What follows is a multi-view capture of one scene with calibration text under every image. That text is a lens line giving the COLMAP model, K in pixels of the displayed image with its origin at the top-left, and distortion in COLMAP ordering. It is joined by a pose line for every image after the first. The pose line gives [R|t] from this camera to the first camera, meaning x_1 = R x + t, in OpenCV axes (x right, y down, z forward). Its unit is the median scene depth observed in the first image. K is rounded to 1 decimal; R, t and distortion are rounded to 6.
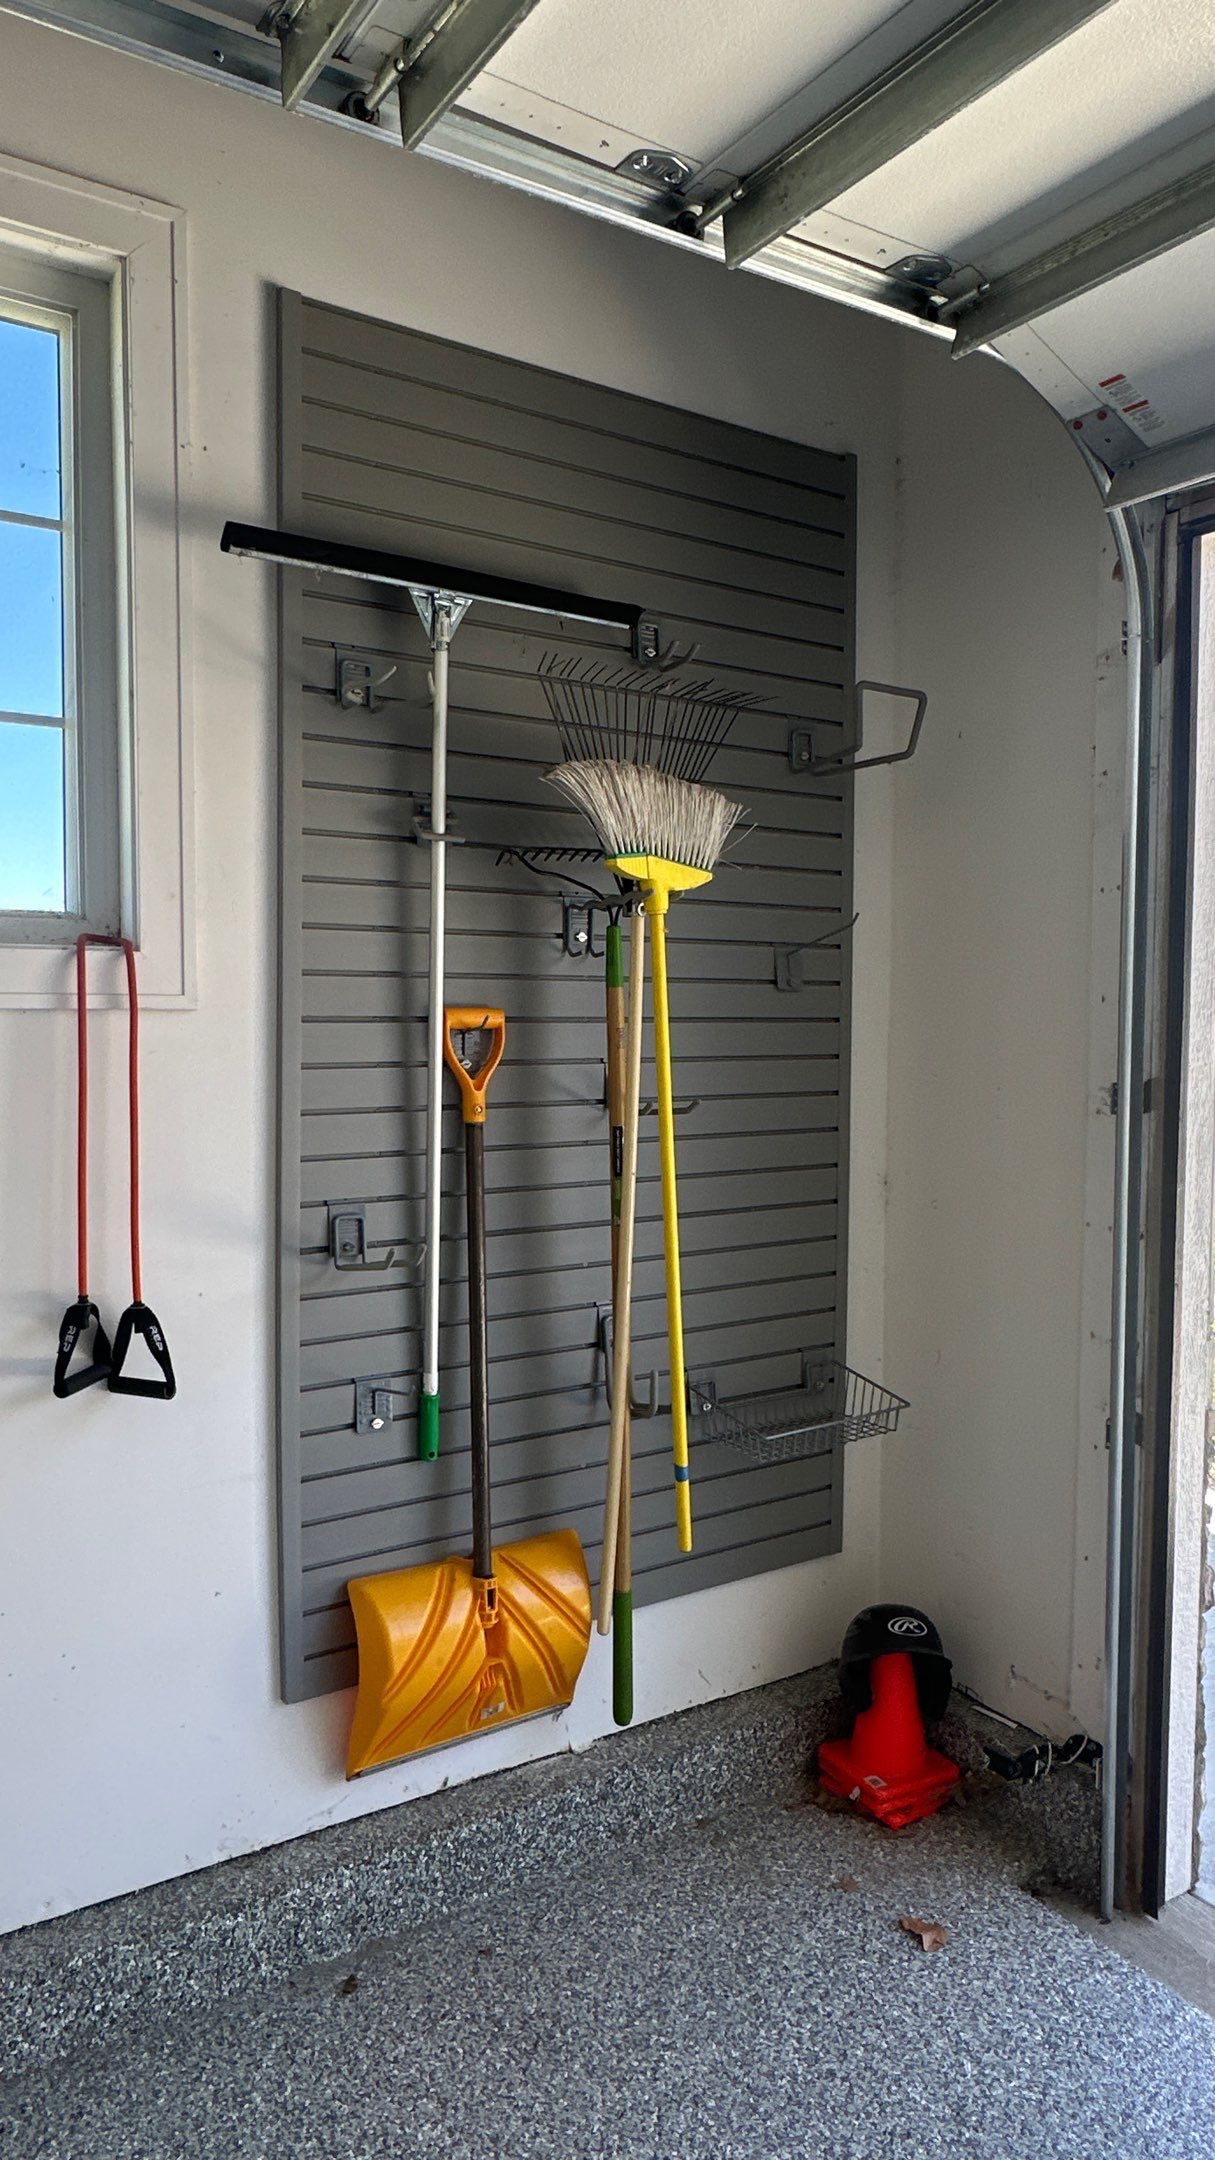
lens RADIAL K [[1404.9, 0, 611.8], [0, 1404.9, 1079.3], [0, 0, 1]] dist [-0.004293, 0.001253]
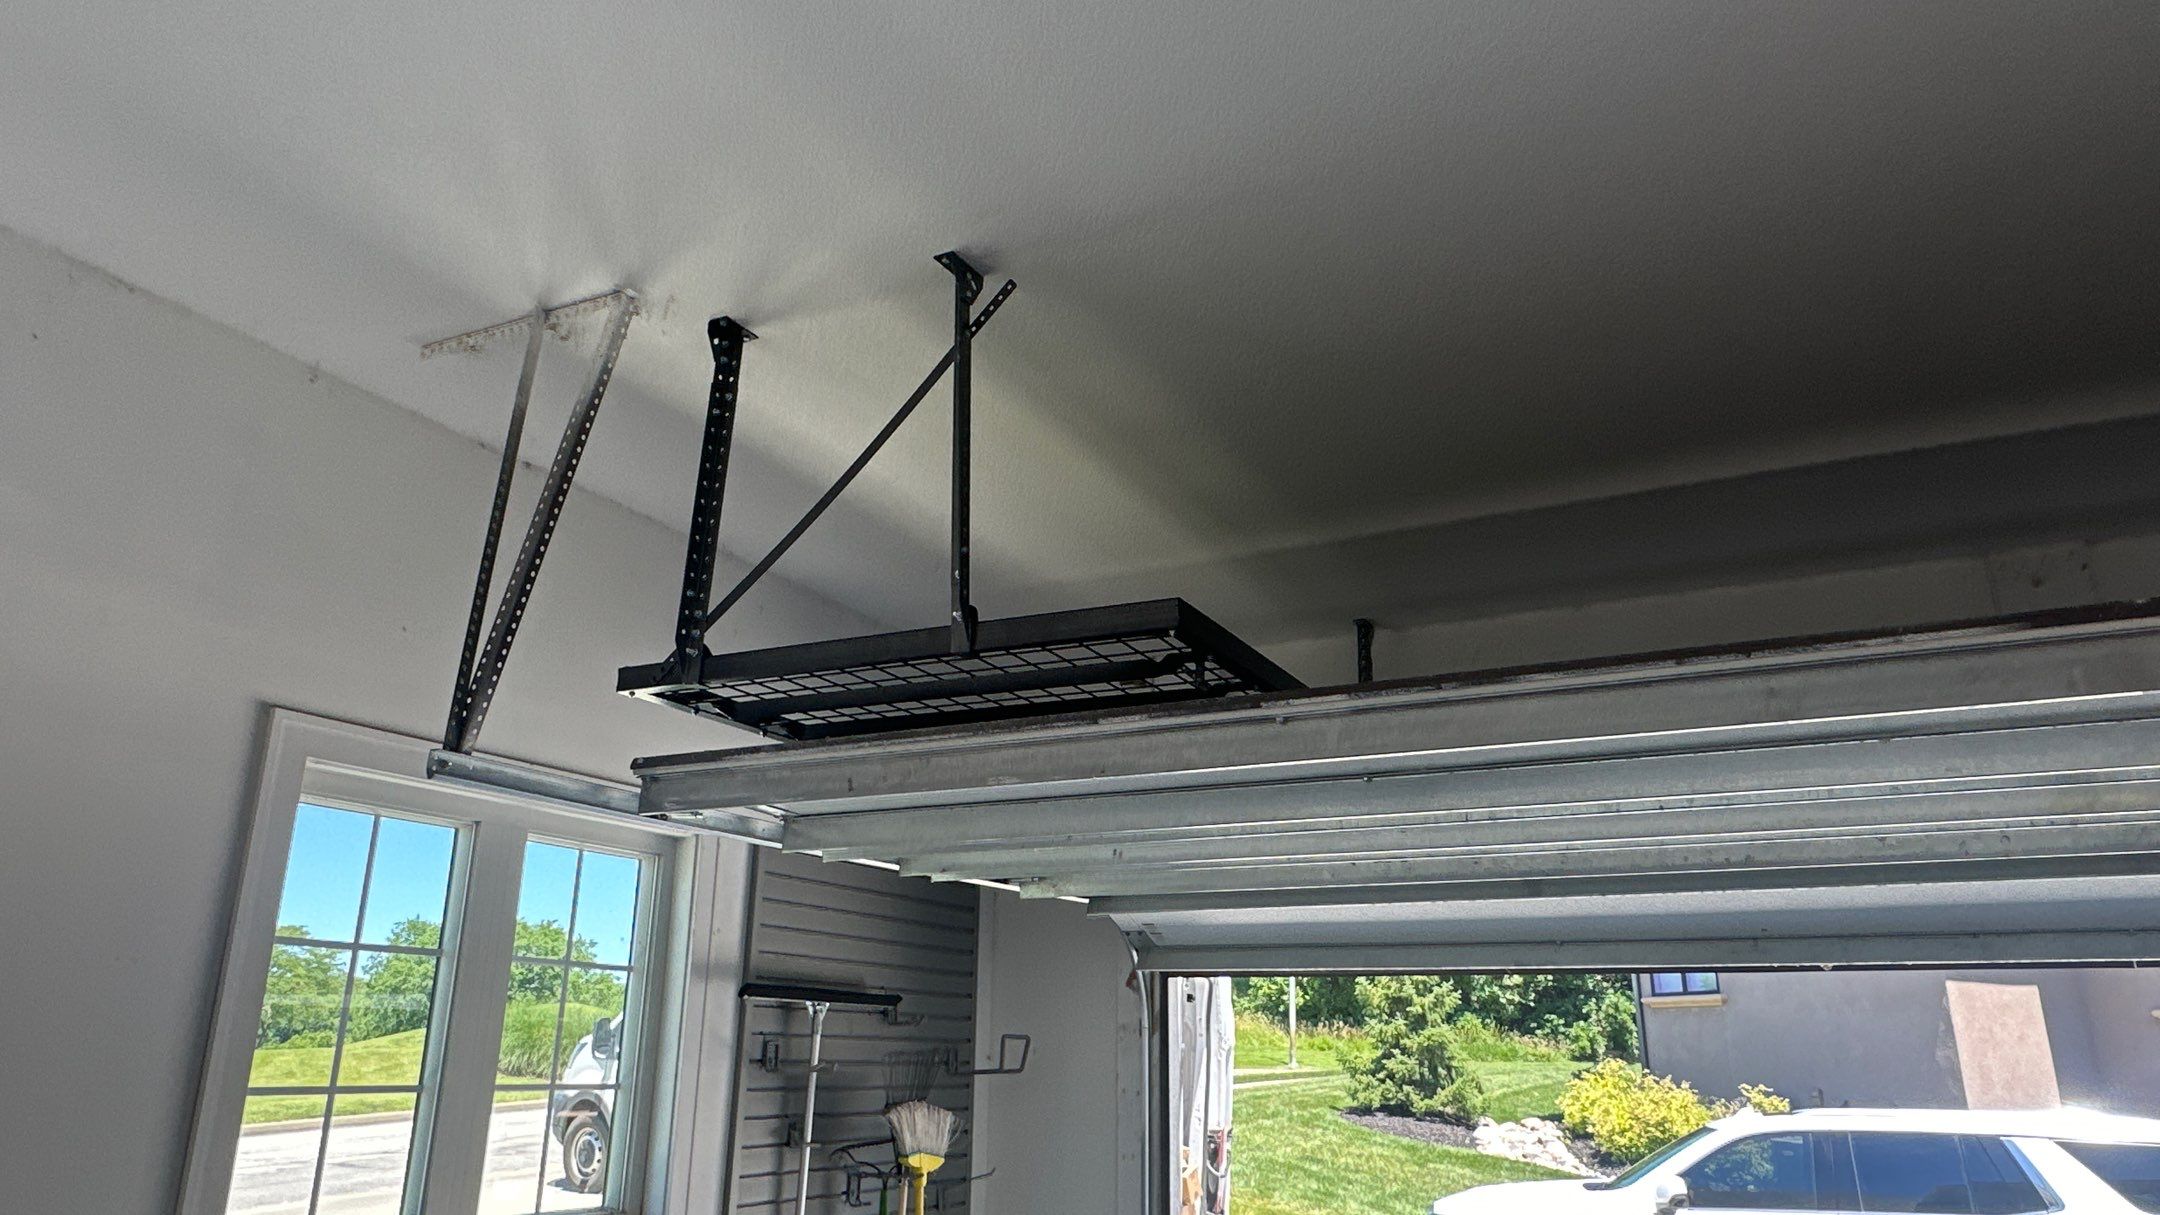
lens RADIAL K [[1404.9, 0, 1077.4], [0, 1404.9, 609.3], [0, 0, 1]] dist [-0.004293, 0.001253]
pose [[0.876766, 0.149150, 0.457205, -0.714923], [0.018917, 0.939261, -0.342683, -0.191440], [-0.480546, 0.309102, 0.820690, -0.779204]]
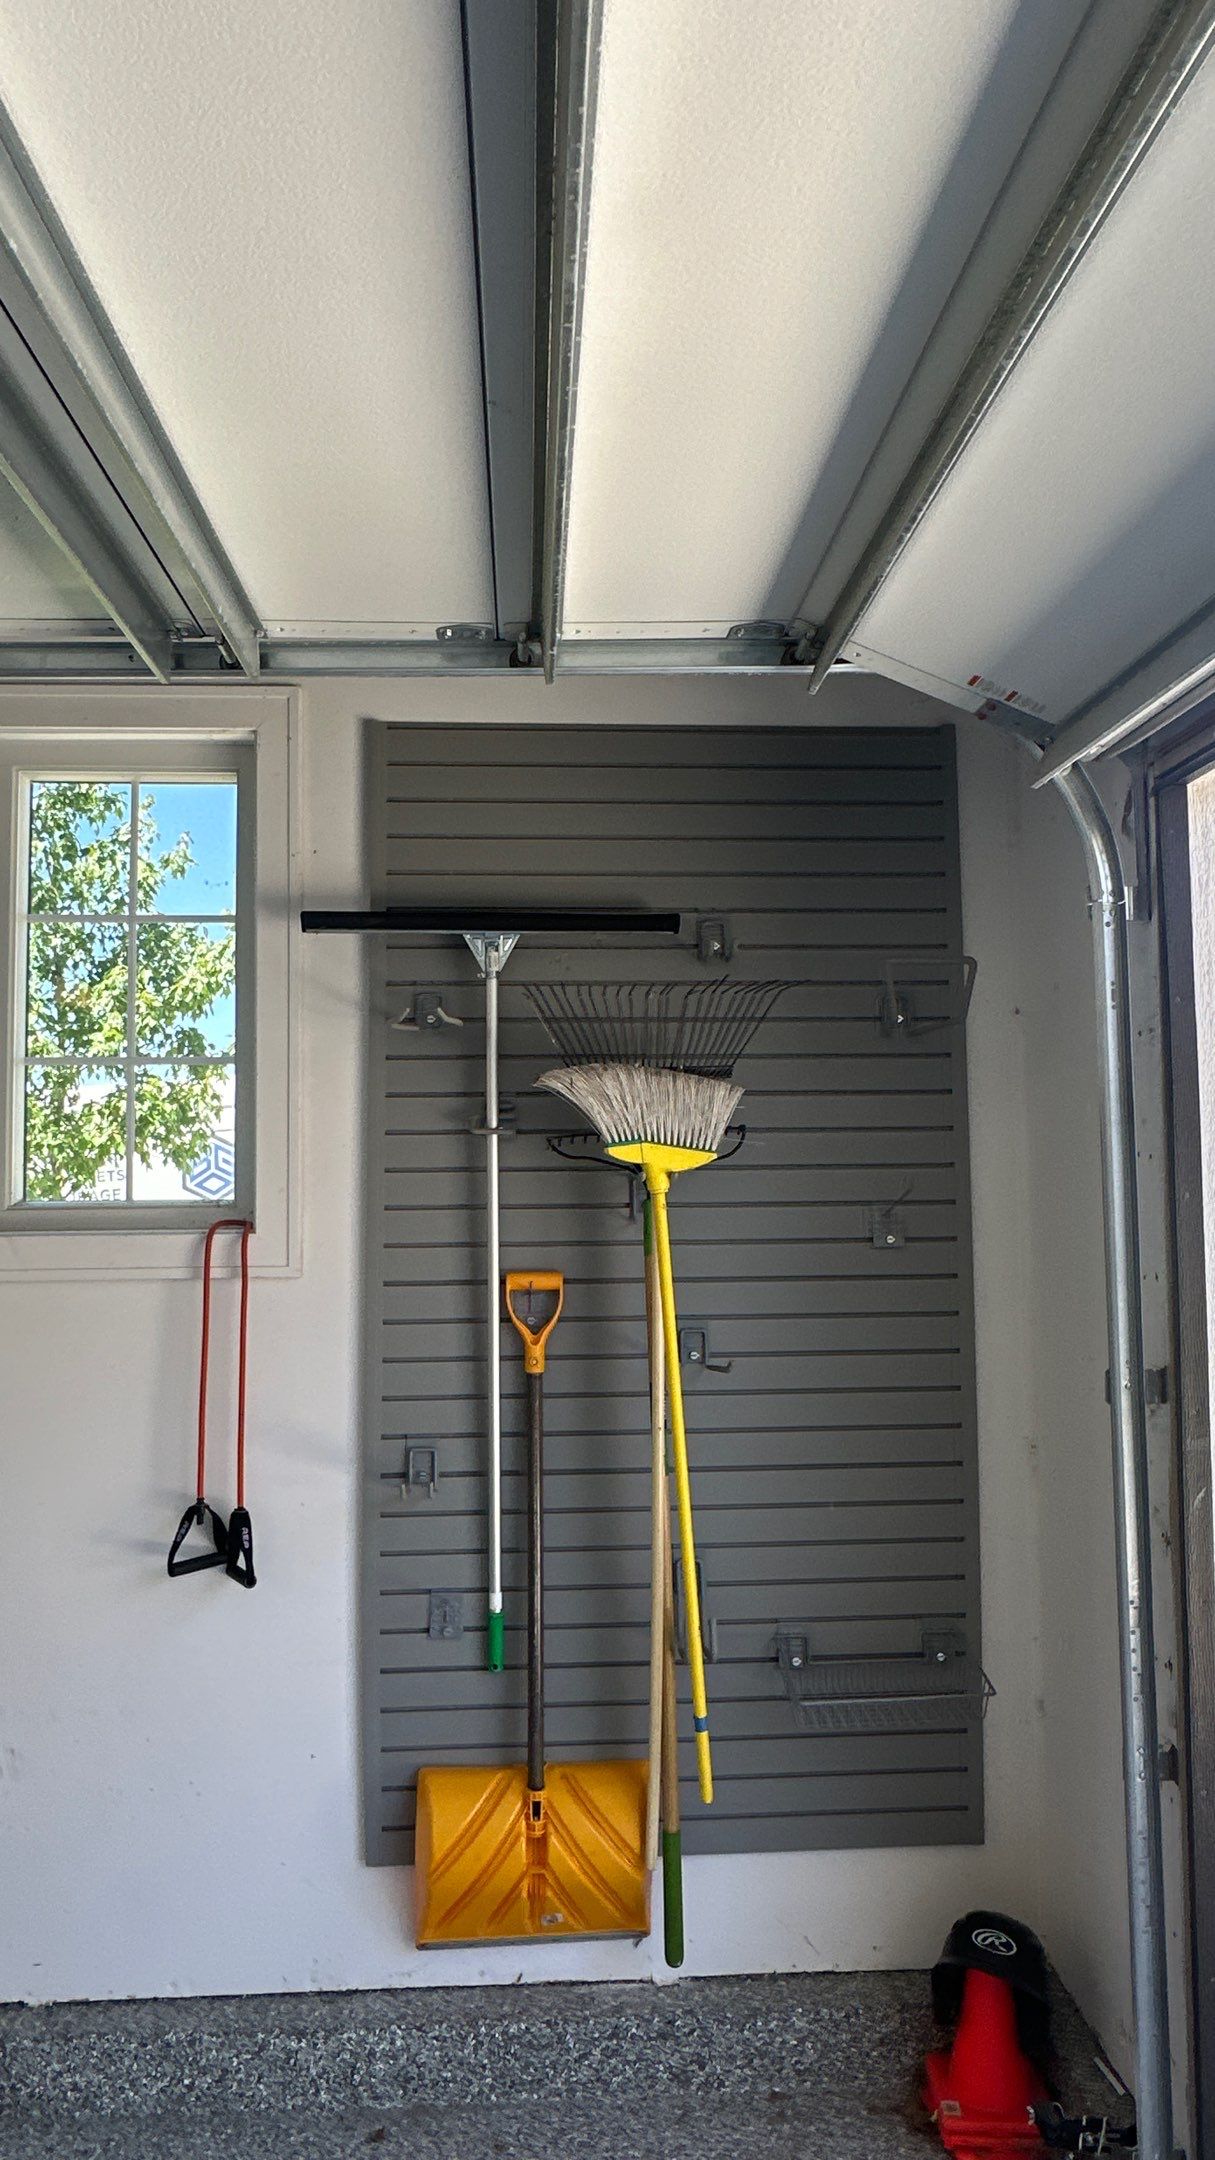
lens RADIAL K [[1404.9, 0, 607.0], [0, 1404.9, 1080.1], [0, 0, 1]] dist [-0.004293, 0.001253]
pose [[0.866349, -0.045697, -0.497344, 0.553244], [-0.011788, 0.993657, -0.111834, -0.081897], [0.499299, 0.102750, 0.860315, 0.015092]]
